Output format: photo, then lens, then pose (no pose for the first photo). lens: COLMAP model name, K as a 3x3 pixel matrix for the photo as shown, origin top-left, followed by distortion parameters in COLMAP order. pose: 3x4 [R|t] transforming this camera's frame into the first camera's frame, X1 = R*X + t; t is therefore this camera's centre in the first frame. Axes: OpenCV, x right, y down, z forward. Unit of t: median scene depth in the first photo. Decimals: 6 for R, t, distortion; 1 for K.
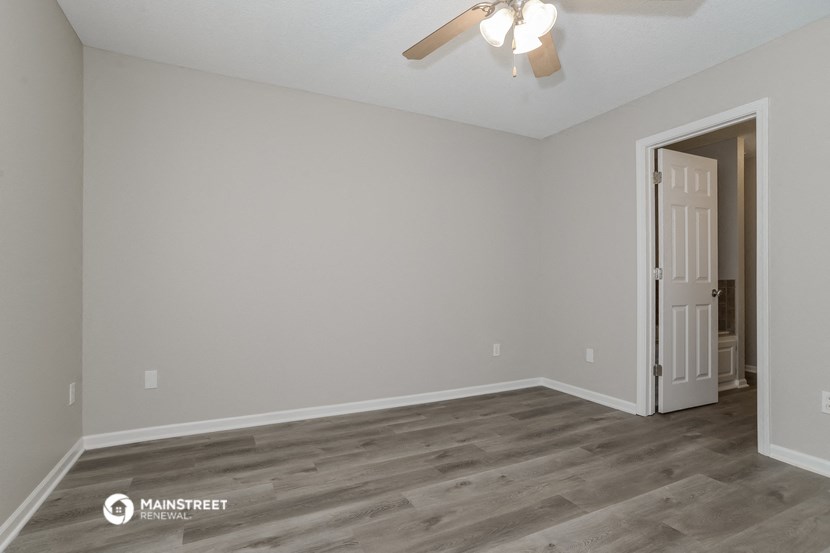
lens RADIAL K [[416.4, 0, 411.6], [0, 416.4, 278.7], [0, 0, 1]] dist [-0.035140, 0.010635]
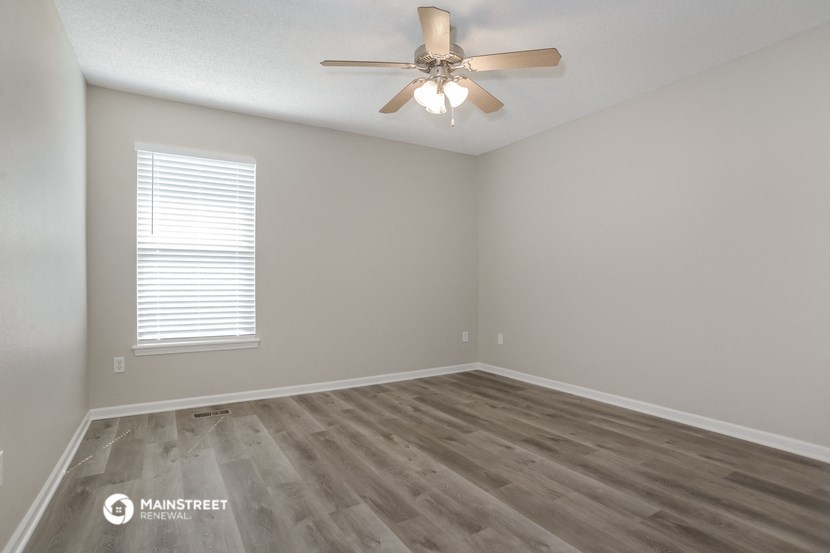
lens RADIAL K [[416.4, 0, 413.7], [0, 416.4, 272.1], [0, 0, 1]] dist [-0.035140, 0.010635]
pose [[0.088814, -0.021452, -0.995817, 1.132766], [0.022921, 0.999547, -0.019488, -0.011858], [0.995784, -0.021094, 0.089266, 0.515981]]
